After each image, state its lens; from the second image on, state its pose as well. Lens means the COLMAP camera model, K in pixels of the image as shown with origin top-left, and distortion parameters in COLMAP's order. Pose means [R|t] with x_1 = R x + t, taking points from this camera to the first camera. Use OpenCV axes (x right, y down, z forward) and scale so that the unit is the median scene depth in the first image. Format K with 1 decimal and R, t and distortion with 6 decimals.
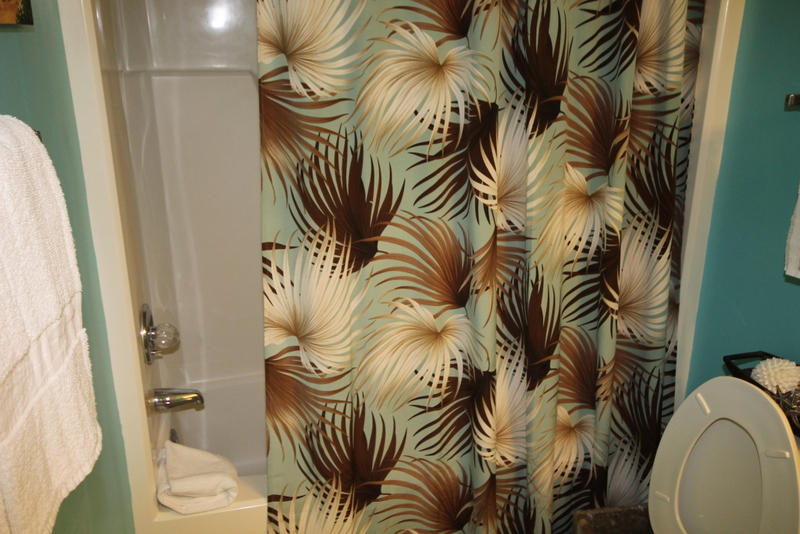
lens RADIAL K [[685.1, 0, 400.8], [0, 685.1, 267.7], [0, 0, 1]] dist [0.008660, 0.016686]
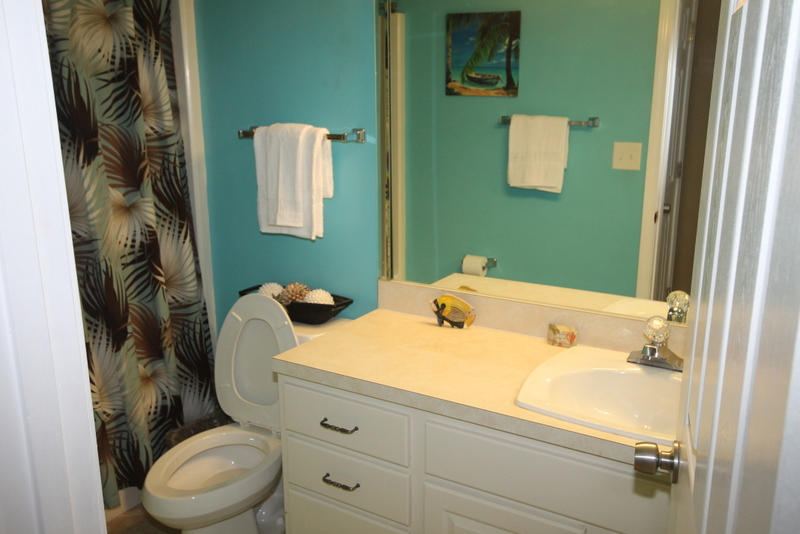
lens RADIAL K [[685.1, 0, 400.5], [0, 685.1, 266.0], [0, 0, 1]] dist [0.008660, 0.016686]
pose [[0.716325, -0.171290, 0.676415, -0.301873], [0.221530, 0.975076, 0.012320, 0.121497], [-0.661667, 0.141021, 0.736417, -0.400159]]
